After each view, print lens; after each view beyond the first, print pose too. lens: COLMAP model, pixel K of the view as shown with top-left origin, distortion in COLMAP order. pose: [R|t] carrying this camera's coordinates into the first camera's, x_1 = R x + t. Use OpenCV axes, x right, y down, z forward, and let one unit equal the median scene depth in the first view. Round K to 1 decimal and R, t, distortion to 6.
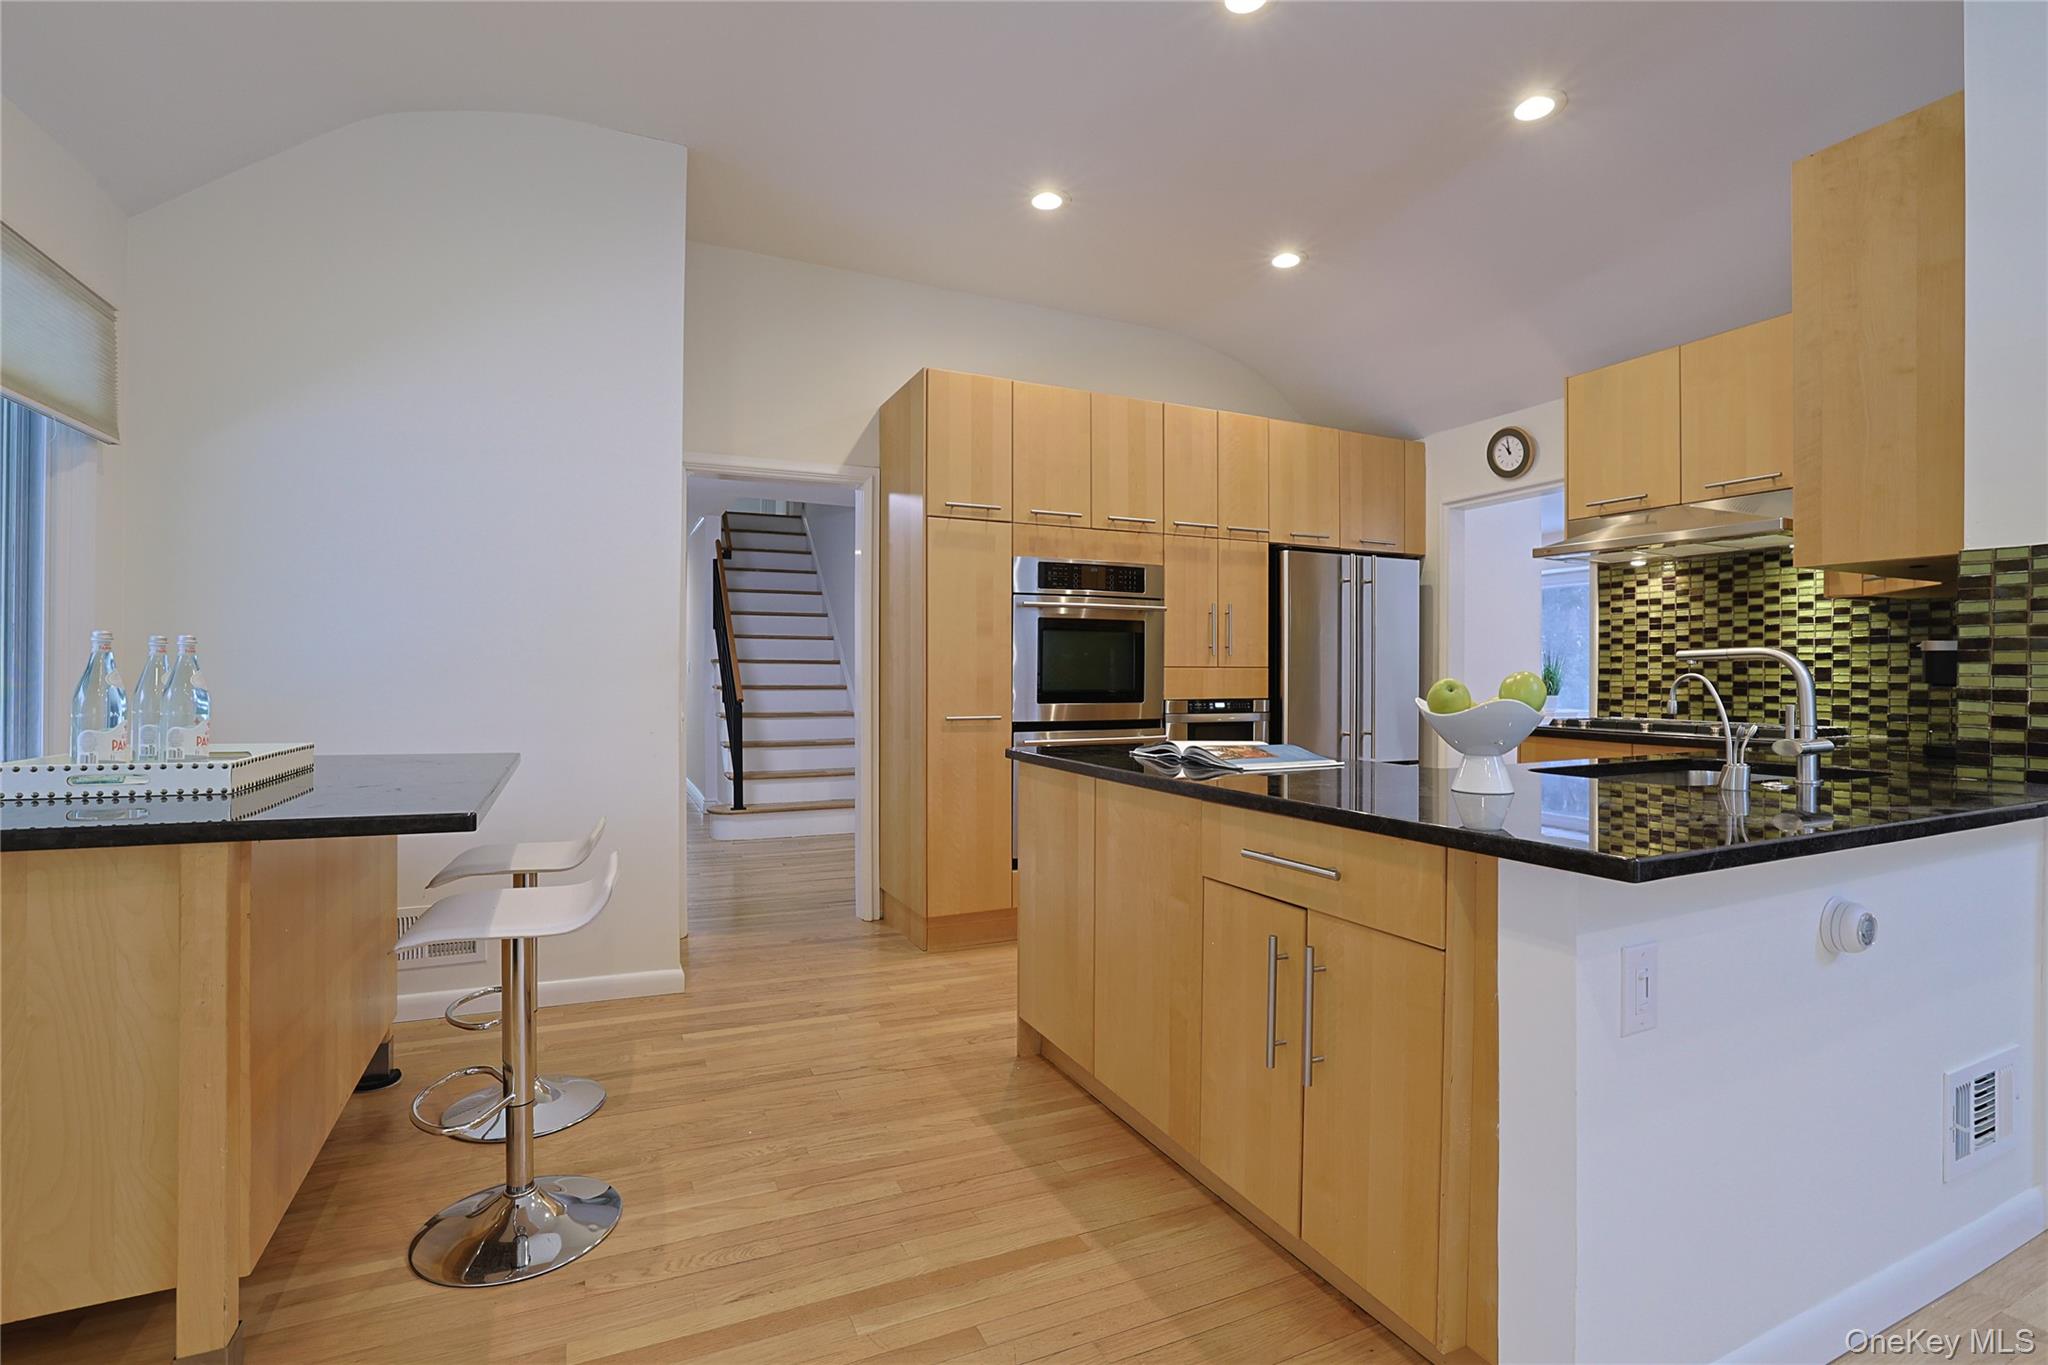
lens RADIAL K [[933.0, 0, 1014.3], [0, 933.0, 675.9], [0, 0, 1]] dist [-0.046543, 0.015104]
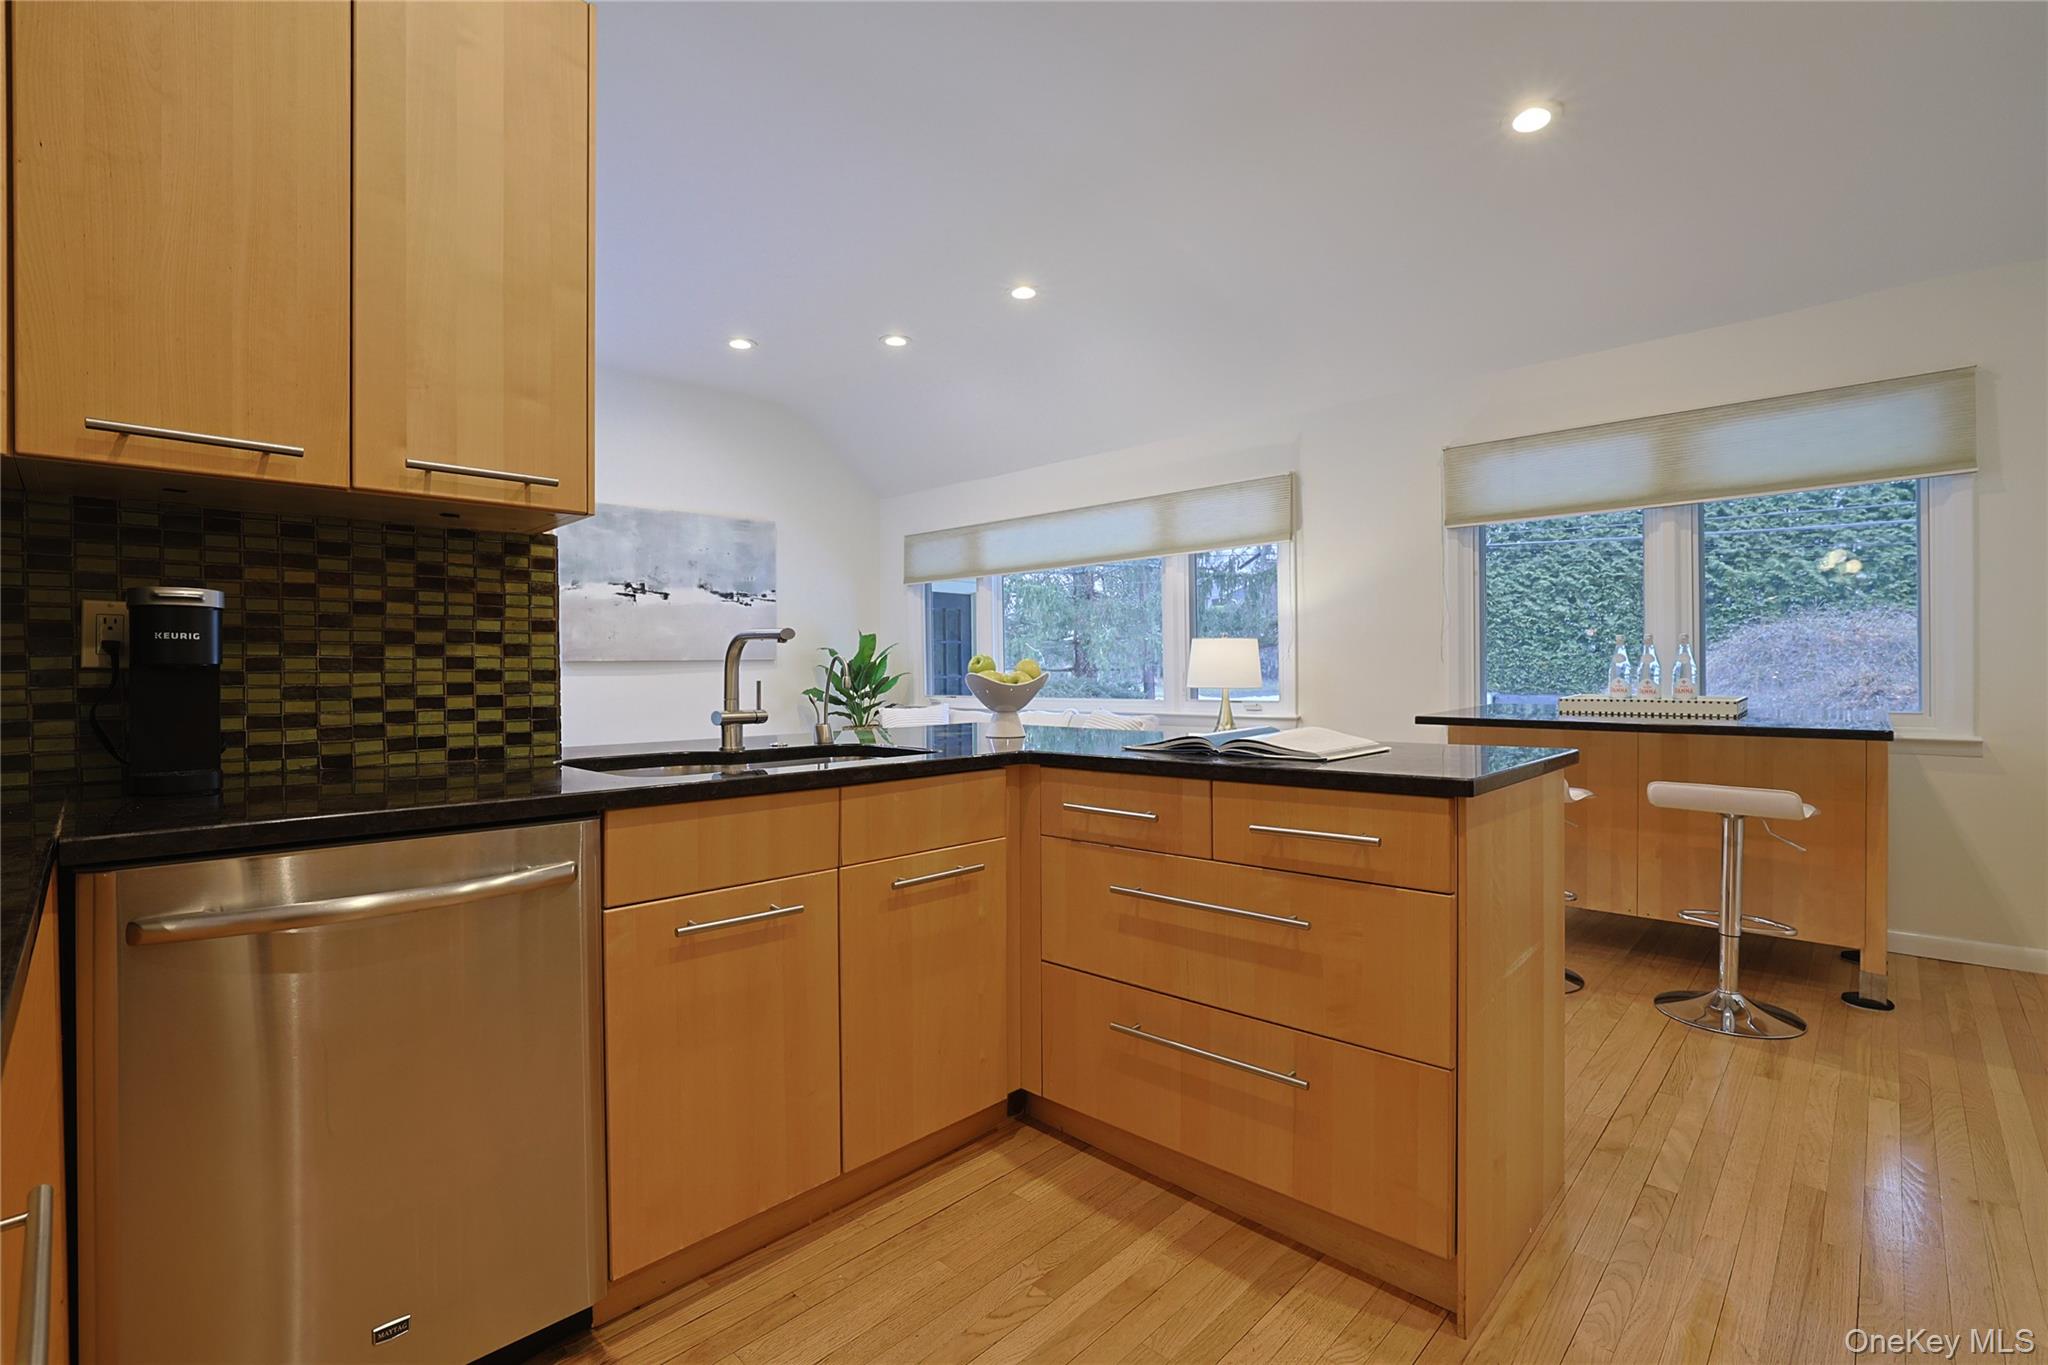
lens RADIAL K [[933.0, 0, 1020.0], [0, 933.0, 682.7], [0, 0, 1]] dist [-0.046543, 0.015104]
pose [[-0.929188, 0.010848, -0.369447, 0.462672], [0.006215, 0.999886, 0.013727, 0.009394], [0.369554, 0.010459, -0.929150, 1.063637]]
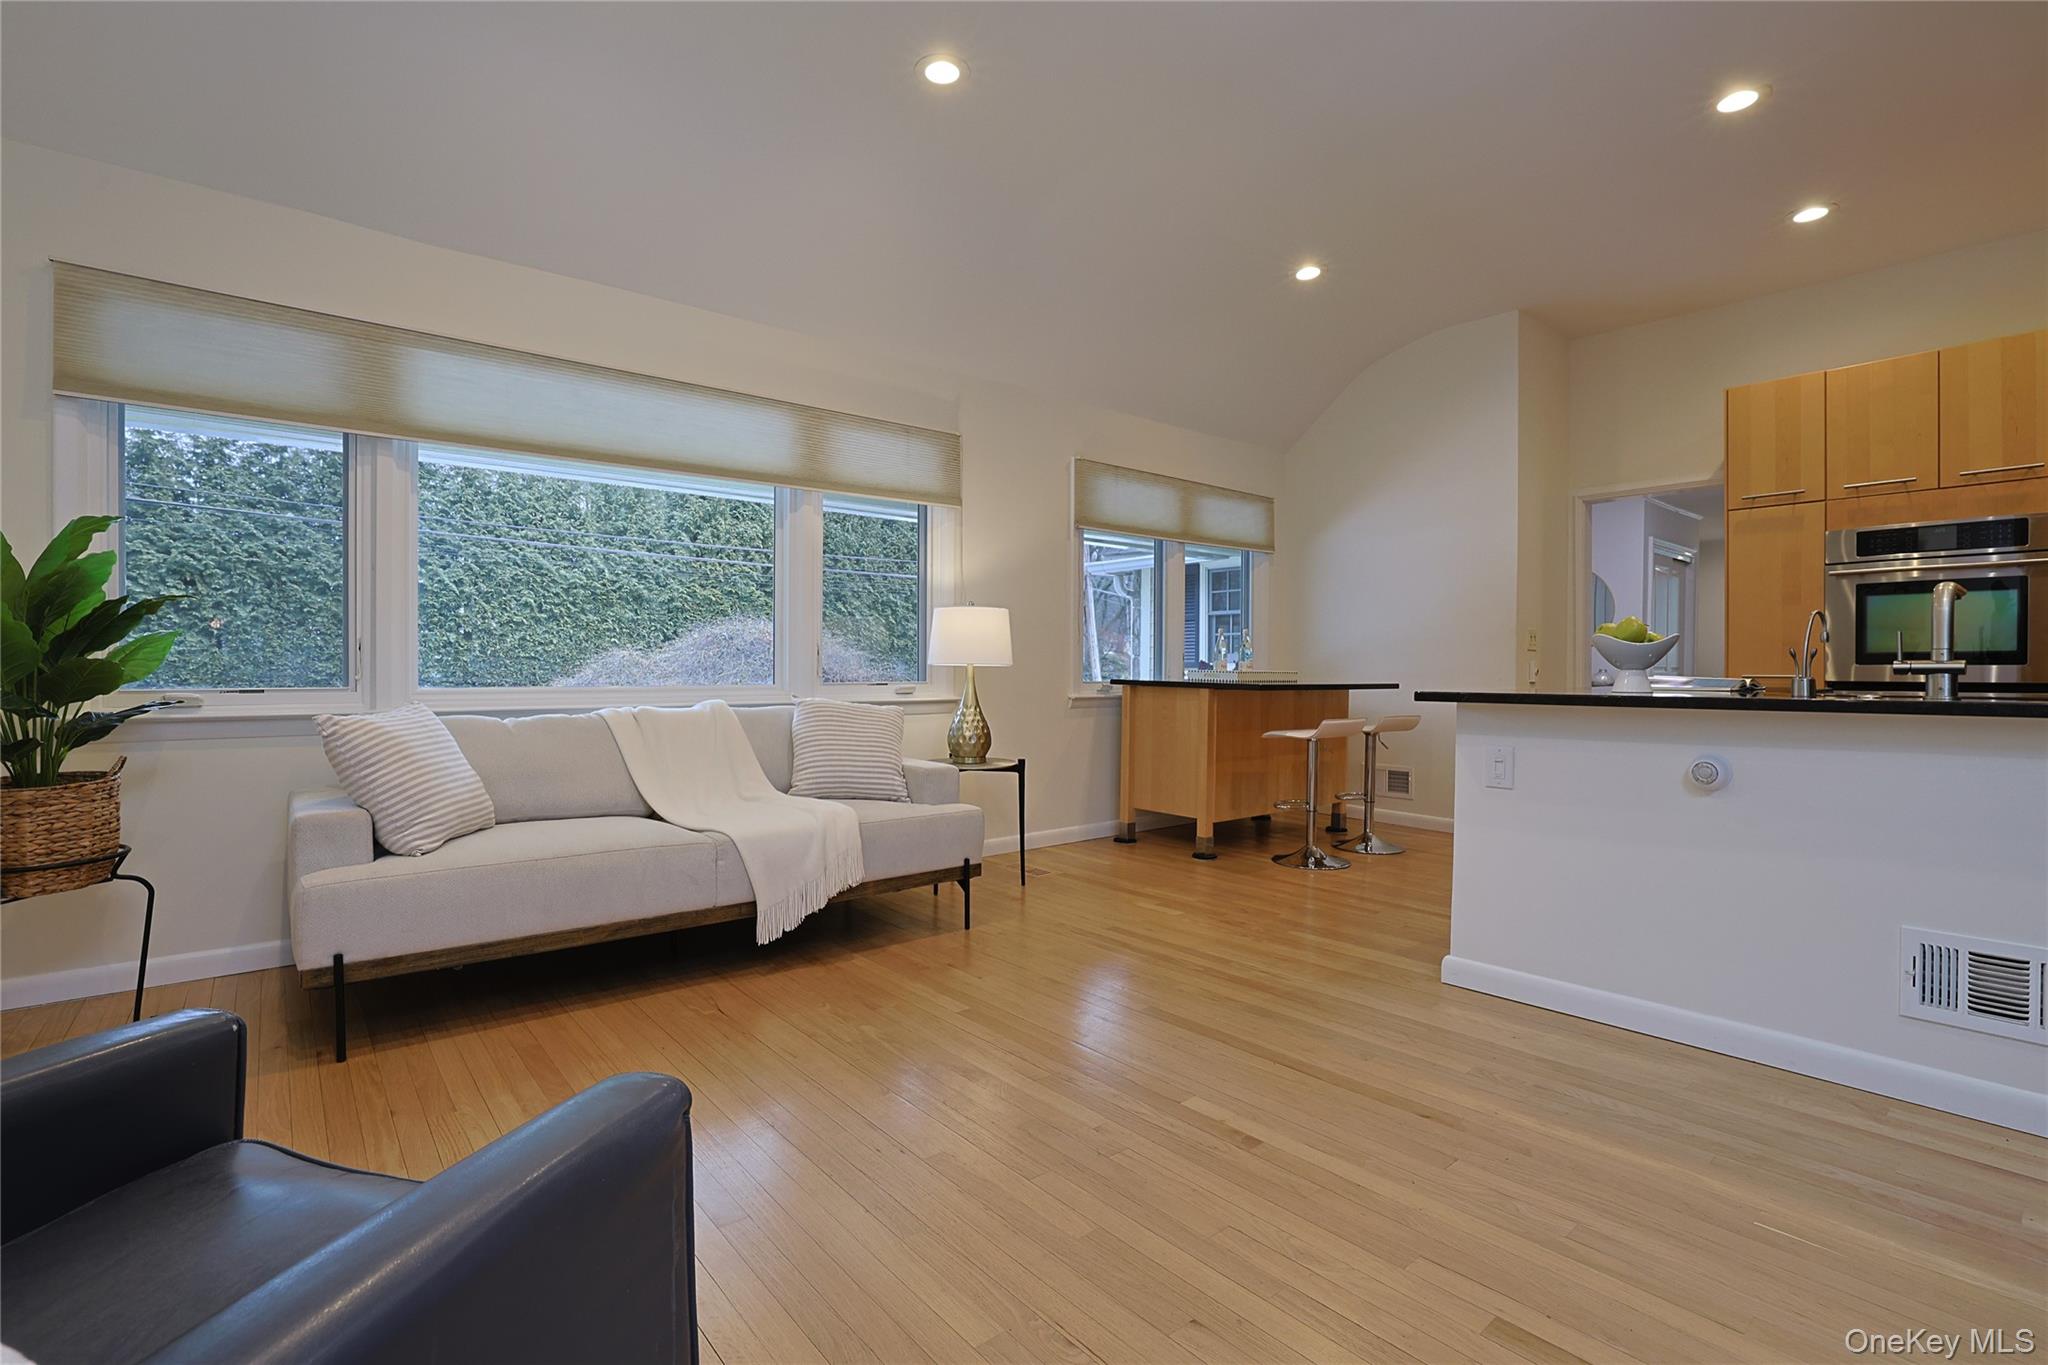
lens RADIAL K [[933.0, 0, 1012.6], [0, 933.0, 676.9], [0, 0, 1]] dist [-0.046543, 0.015104]
pose [[0.249721, 0.006100, -0.968299, 0.800438], [-0.003315, 0.999980, 0.005445, 0.041701], [0.968312, 0.001850, 0.249736, -0.199379]]
